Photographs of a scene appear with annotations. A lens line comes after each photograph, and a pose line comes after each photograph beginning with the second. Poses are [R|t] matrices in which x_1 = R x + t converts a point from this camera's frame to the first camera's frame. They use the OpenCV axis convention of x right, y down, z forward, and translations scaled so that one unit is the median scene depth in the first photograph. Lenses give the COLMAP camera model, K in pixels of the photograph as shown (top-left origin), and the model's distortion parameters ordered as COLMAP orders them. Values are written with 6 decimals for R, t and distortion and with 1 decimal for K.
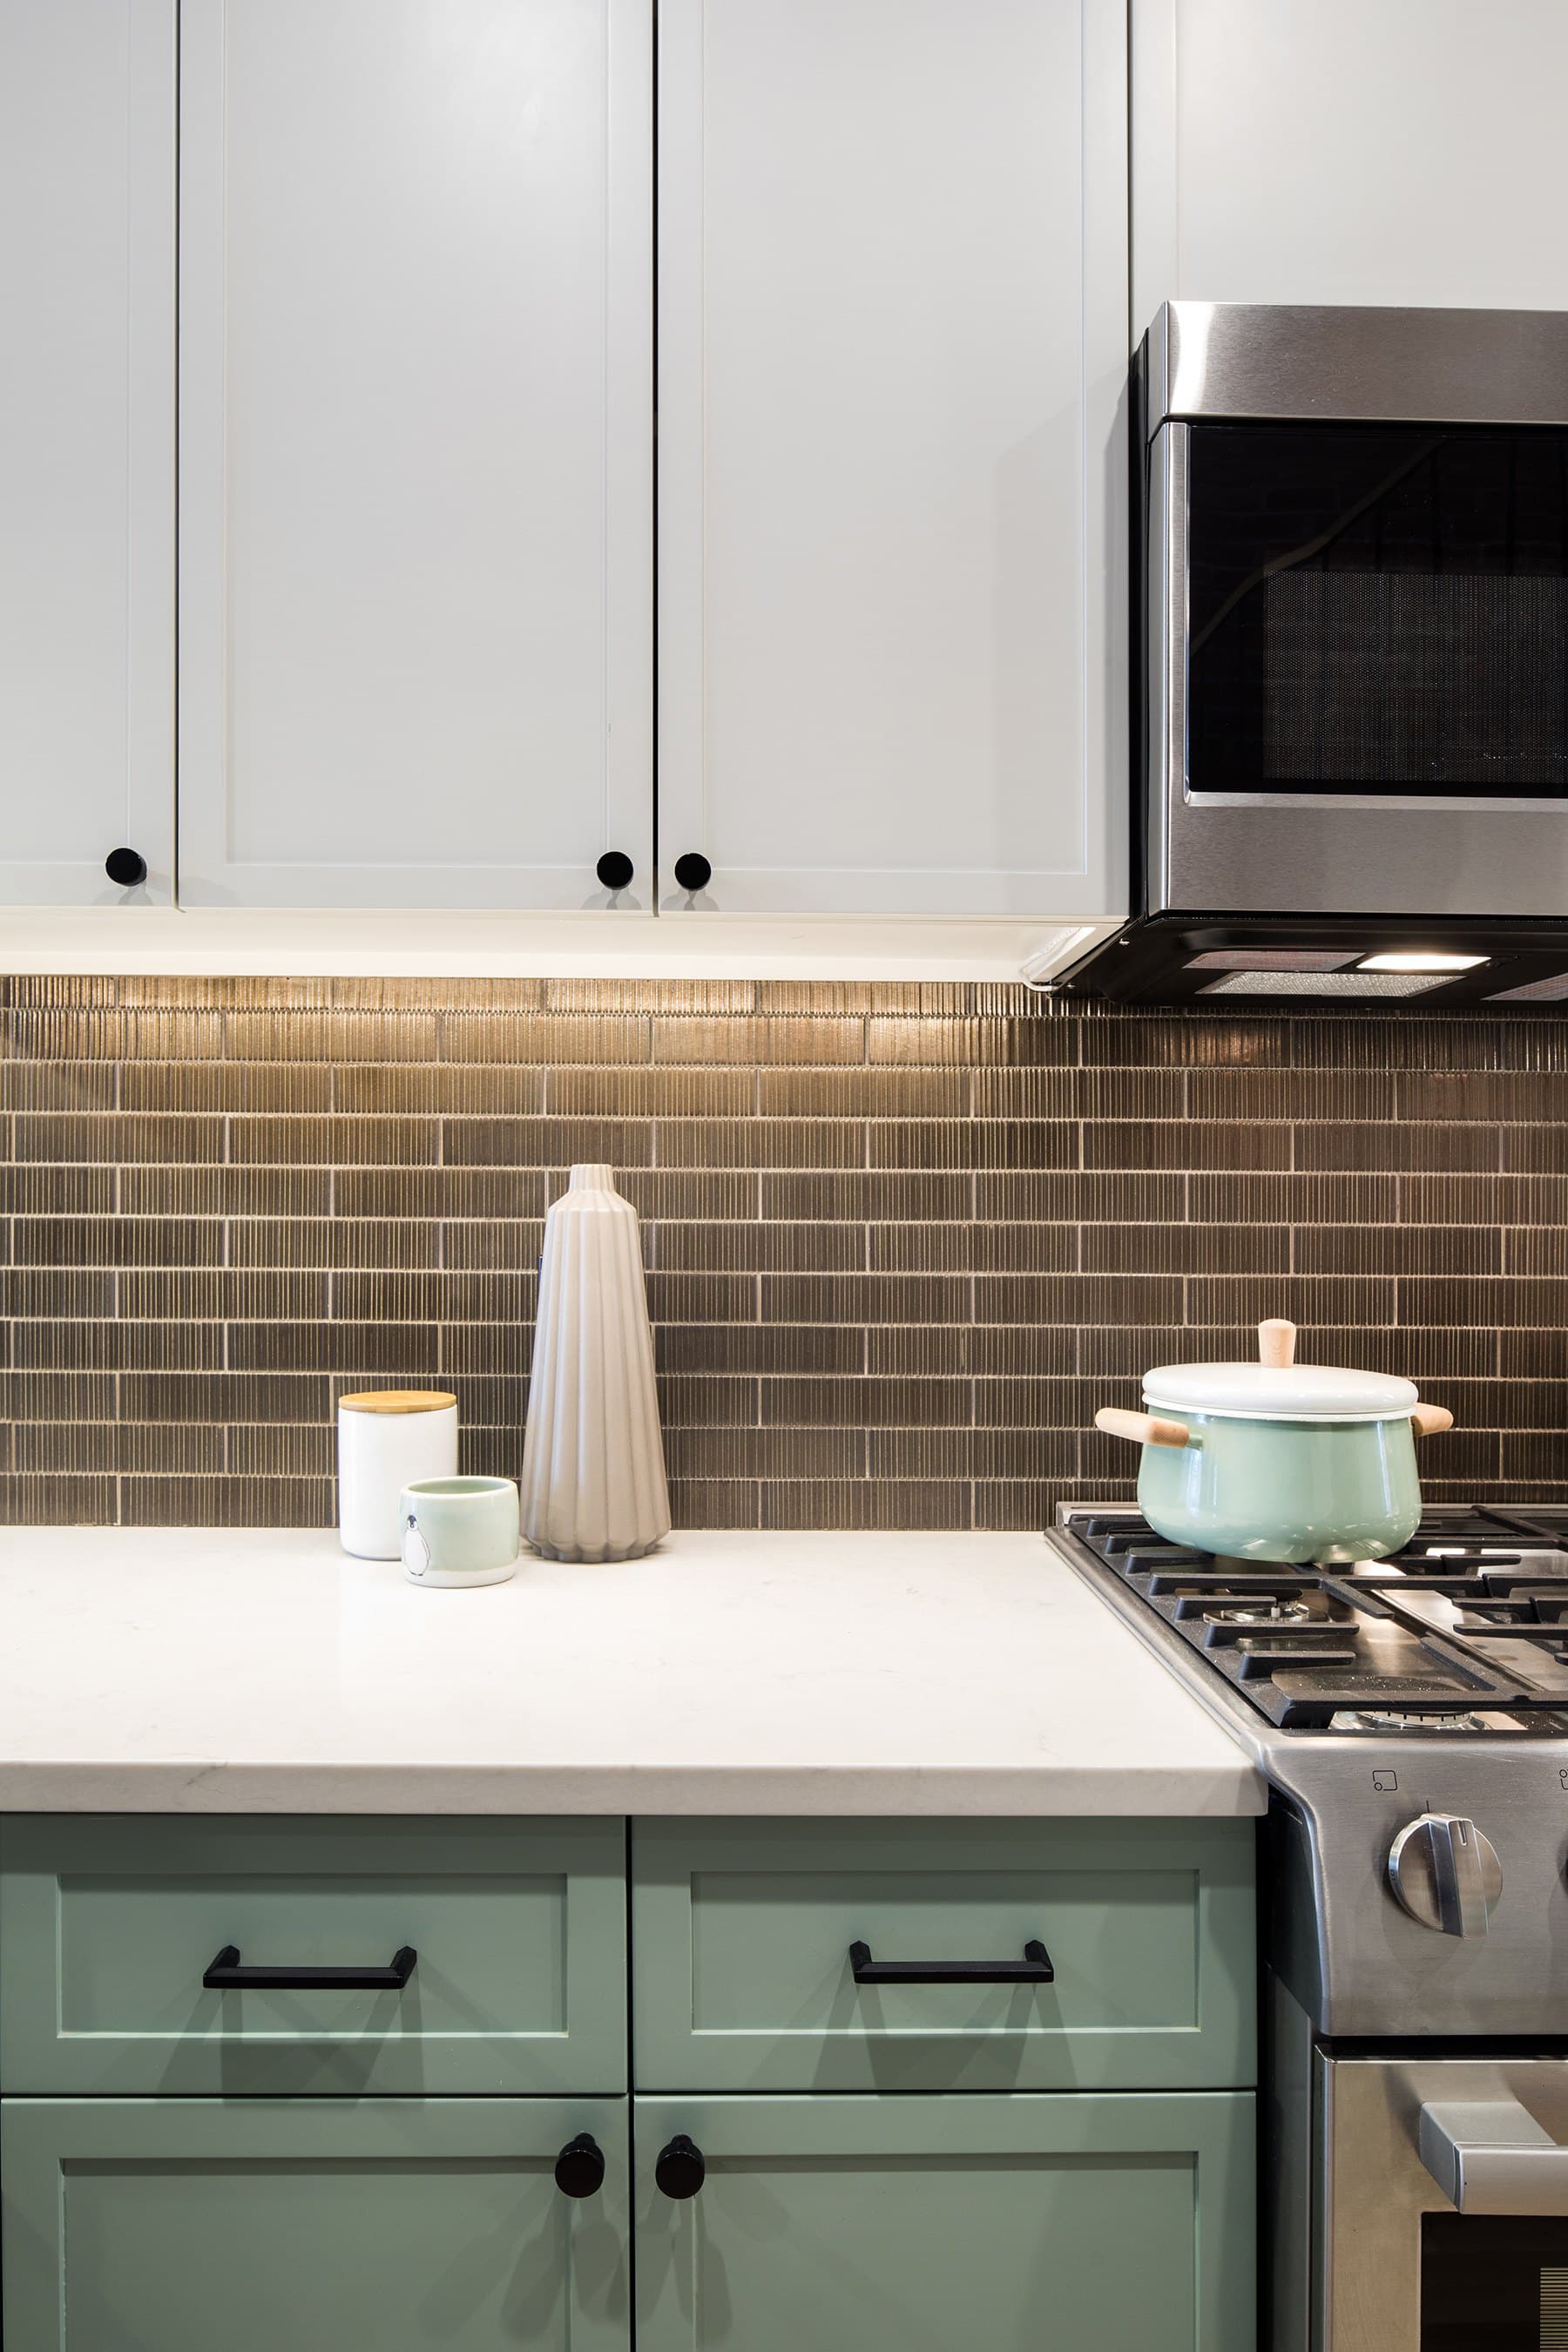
lens RADIAL K [[1598.3, 0, 767.9], [0, 1598.3, 1212.5], [0, 0, 1]] dist [-0.007480, -0.001328]
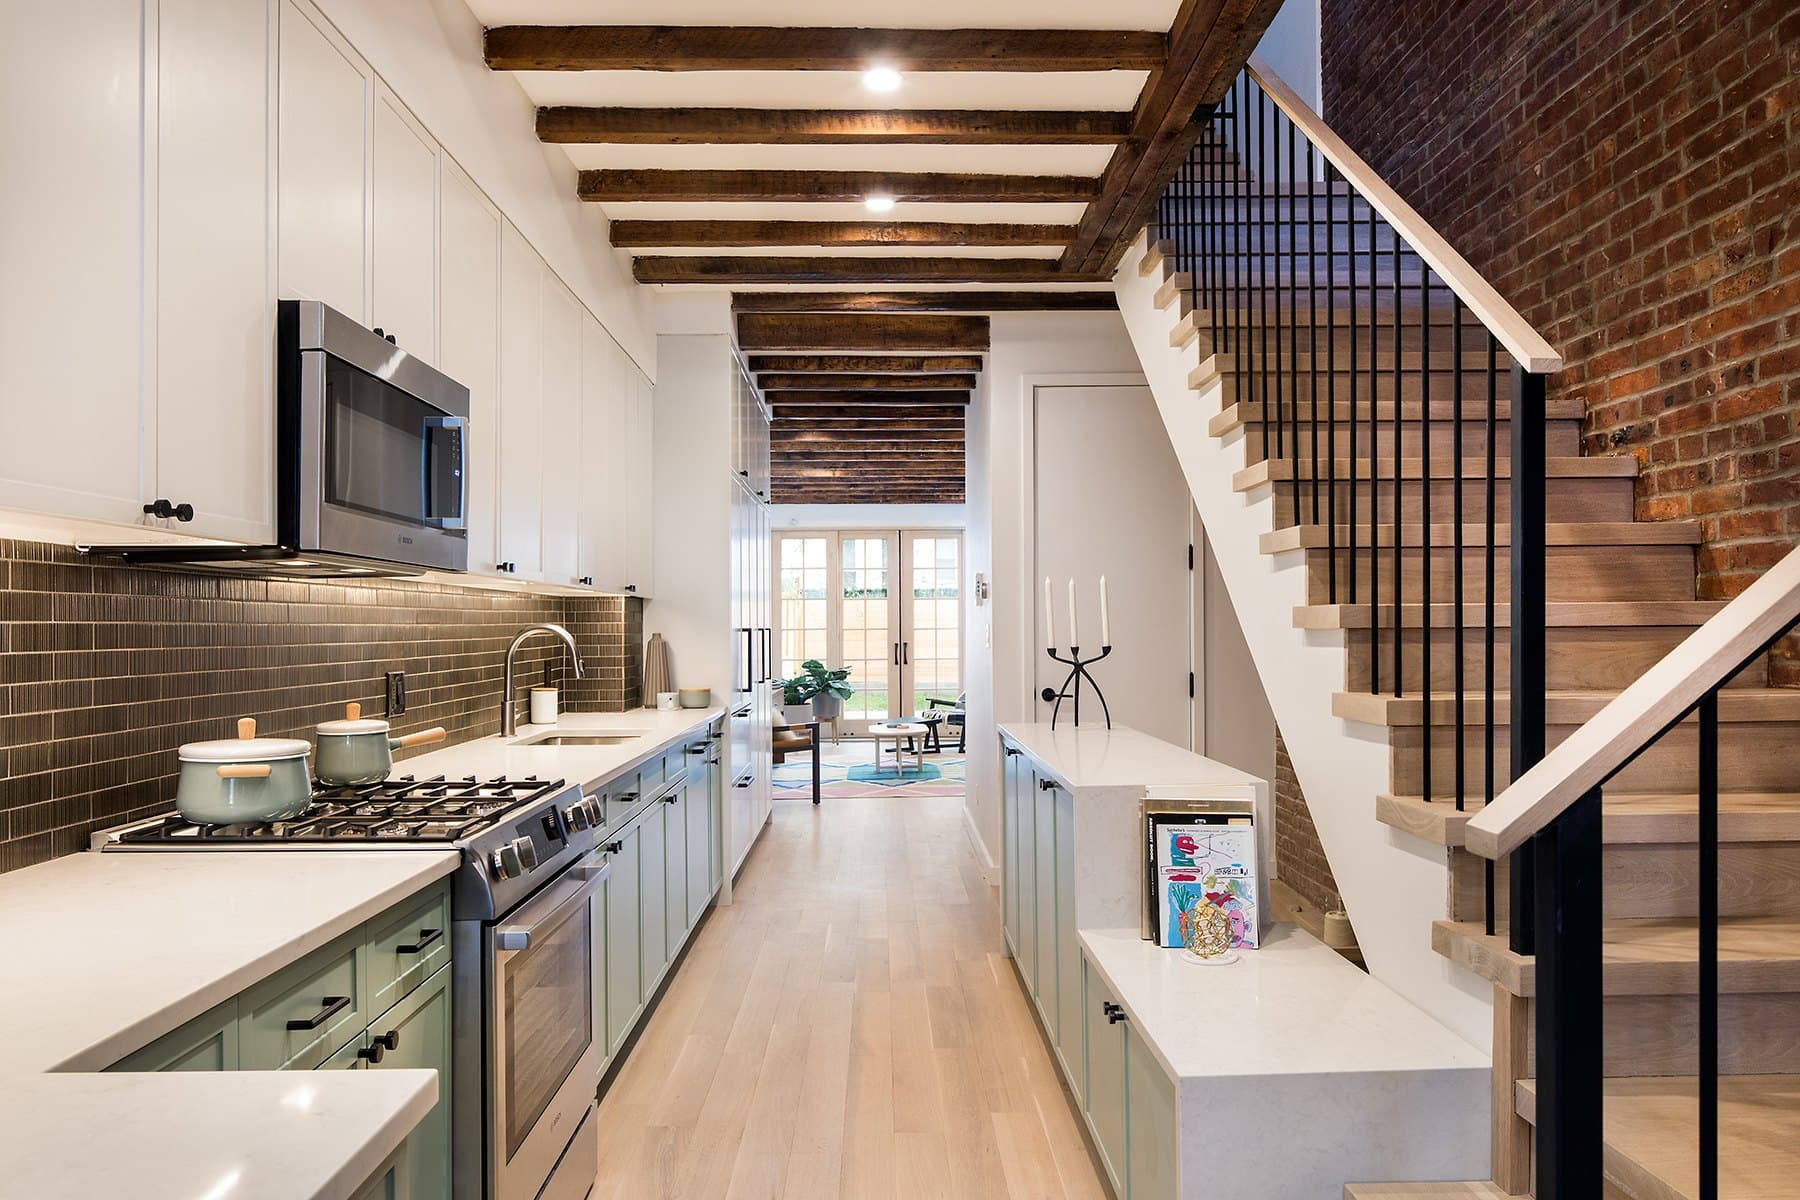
lens RADIAL K [[1223.2, 0, 904.0], [0, 1223.2, 612.3], [0, 0, 1]] dist [-0.007480, -0.001328]
pose [[-0.005712, 0.005724, 0.999967, -1.212006], [0.004504, 0.999974, -0.005698, -0.058011], [-0.999974, 0.004471, -0.005738, 0.086485]]
